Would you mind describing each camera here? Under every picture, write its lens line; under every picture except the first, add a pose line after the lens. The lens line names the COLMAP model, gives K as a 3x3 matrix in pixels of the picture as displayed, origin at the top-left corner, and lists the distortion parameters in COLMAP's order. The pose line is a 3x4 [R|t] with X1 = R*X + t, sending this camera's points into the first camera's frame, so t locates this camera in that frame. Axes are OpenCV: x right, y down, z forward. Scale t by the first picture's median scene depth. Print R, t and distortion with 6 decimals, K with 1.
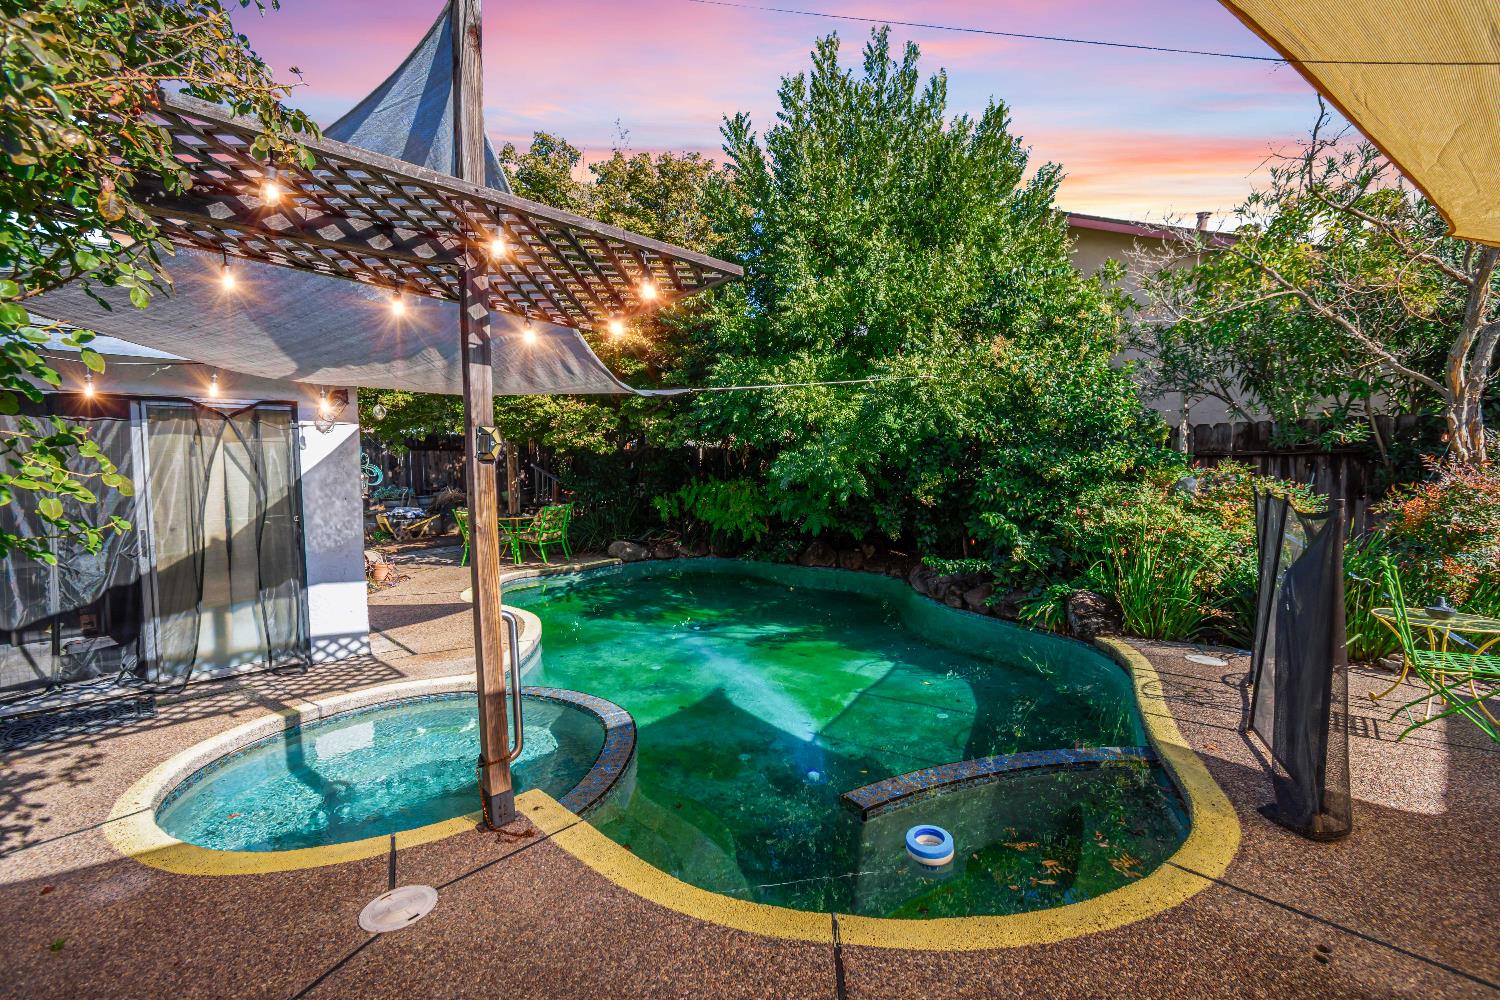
lens RADIAL K [[684.8, 0, 743.0], [0, 684.8, 499.8], [0, 0, 1]] dist [0.006914, -0.000195]
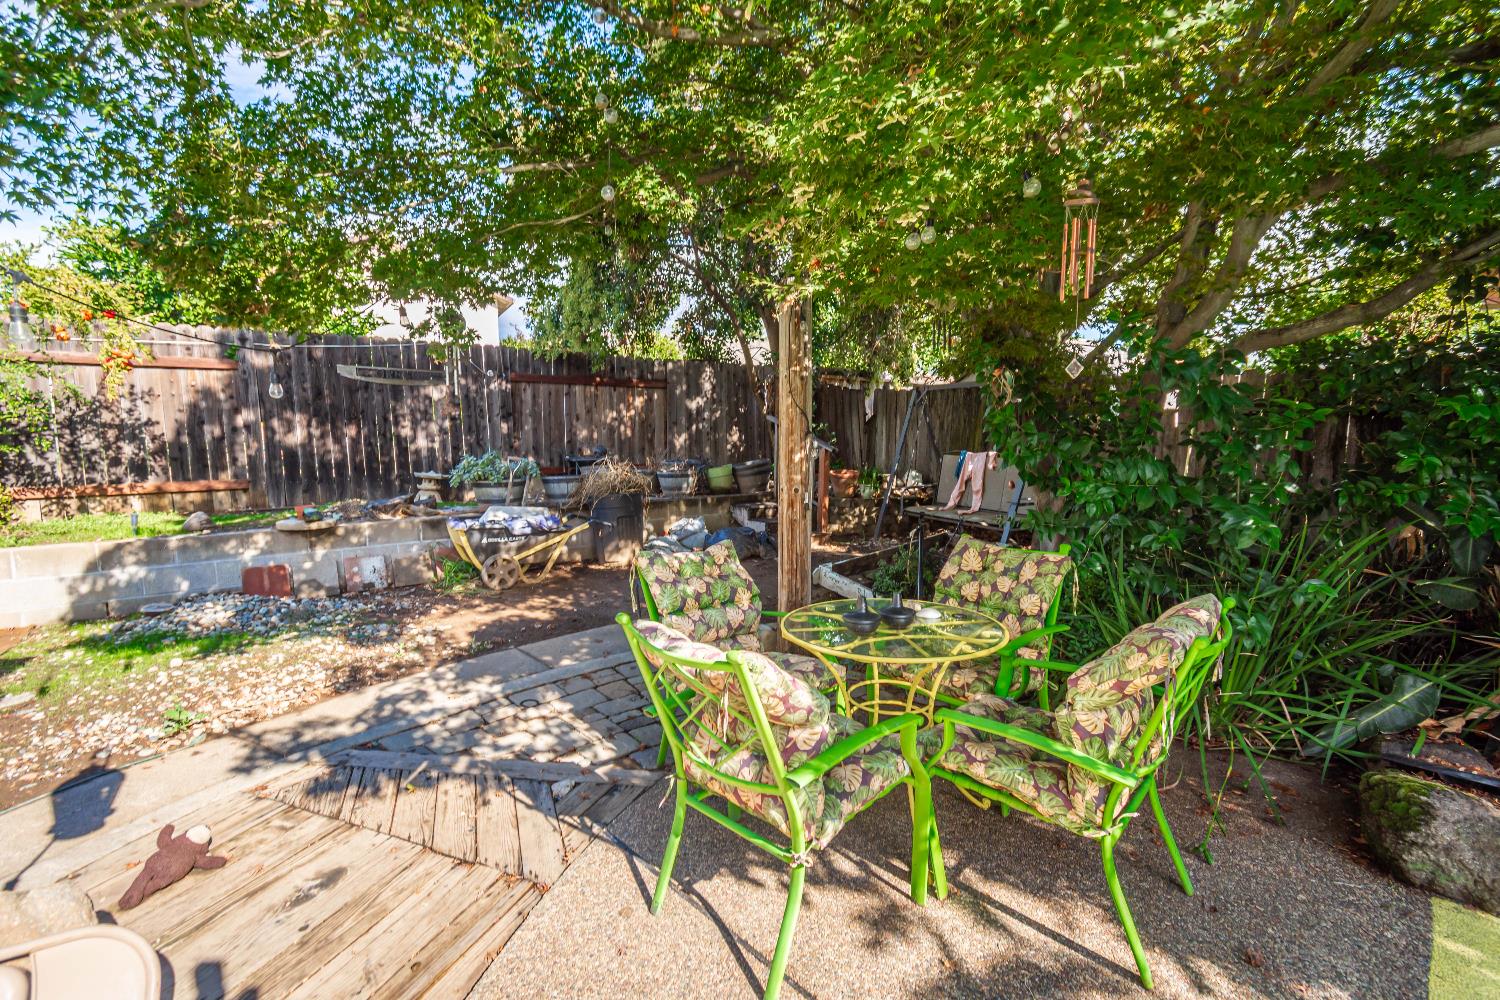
lens RADIAL K [[684.8, 0, 756.6], [0, 684.8, 514.5], [0, 0, 1]] dist [0.006914, -0.000195]
pose [[0.979716, 0.039429, -0.196474, -0.670391], [-0.024406, 0.996630, 0.078311, -0.052563], [0.198900, -0.071928, 0.977377, 1.580980]]
